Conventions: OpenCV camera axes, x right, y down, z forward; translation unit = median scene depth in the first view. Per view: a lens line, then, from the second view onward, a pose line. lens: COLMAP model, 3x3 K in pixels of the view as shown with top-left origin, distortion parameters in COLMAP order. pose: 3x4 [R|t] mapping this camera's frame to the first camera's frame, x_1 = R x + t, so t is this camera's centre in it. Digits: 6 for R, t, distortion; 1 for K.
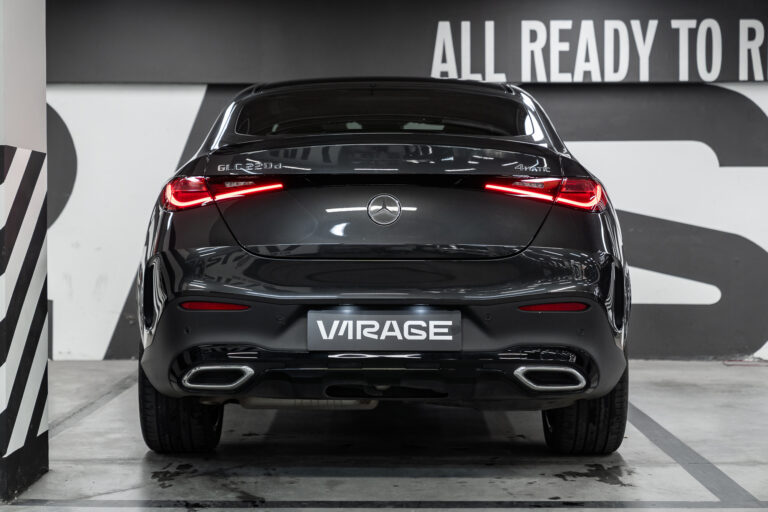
lens RADIAL K [[1543.3, 0, 356.7], [0, 1543.3, 250.9], [0, 0, 1]] dist [0.006472, 0.000000]
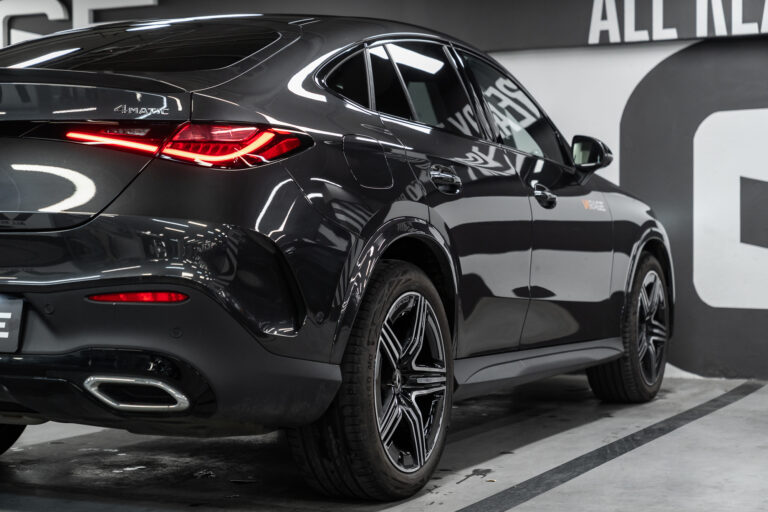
lens RADIAL K [[1543.3, 0, 366.8], [0, 1543.3, 268.2], [0, 0, 1]] dist [0.006472, 0.000000]
pose [[0.928020, 0.000265, -0.372530, 0.473792], [0.000323, 0.999999, 0.001515, 0.020607], [0.372530, -0.001527, 0.928019, 0.345743]]
